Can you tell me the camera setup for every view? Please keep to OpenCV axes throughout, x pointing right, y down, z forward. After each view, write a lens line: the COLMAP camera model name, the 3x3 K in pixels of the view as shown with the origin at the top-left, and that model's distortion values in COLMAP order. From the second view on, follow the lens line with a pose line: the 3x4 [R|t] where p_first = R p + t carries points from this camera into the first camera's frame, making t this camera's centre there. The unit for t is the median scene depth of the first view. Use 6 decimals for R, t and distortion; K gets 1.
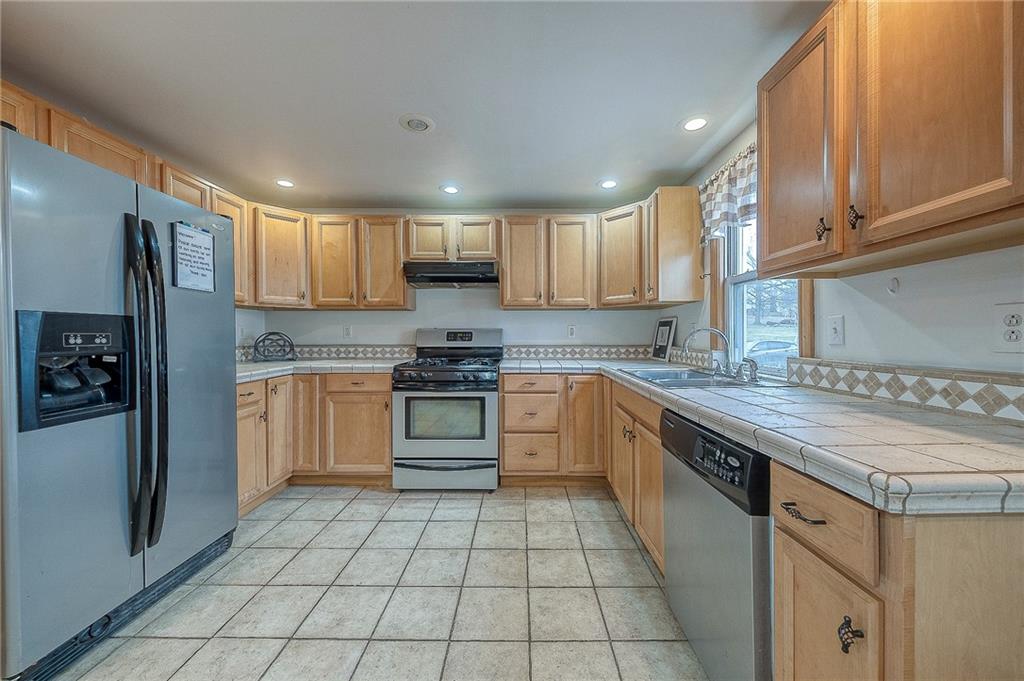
lens RADIAL K [[379.7, 0, 514.7], [0, 379.7, 338.7], [0, 0, 1]] dist [0.000461, 0.000119]
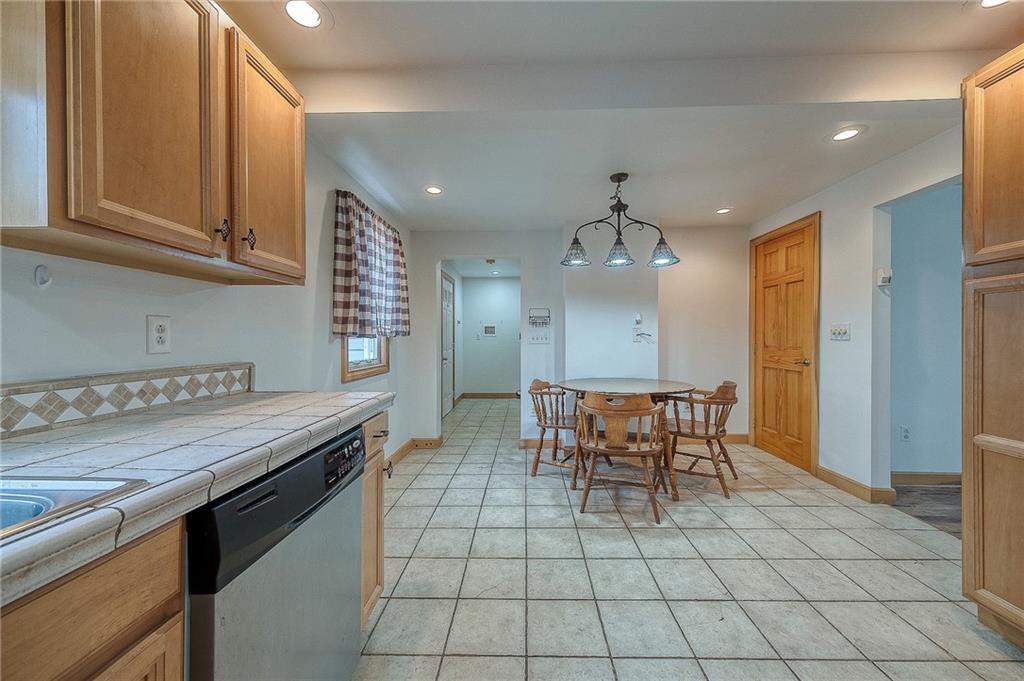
lens RADIAL K [[379.7, 0, 513.0], [0, 379.7, 339.7], [0, 0, 1]] dist [0.000461, 0.000119]
pose [[-0.999923, 0.009259, 0.008318, 0.067860], [0.009363, 0.999877, 0.012583, -0.013968], [-0.008200, 0.012660, -0.999886, 2.068094]]
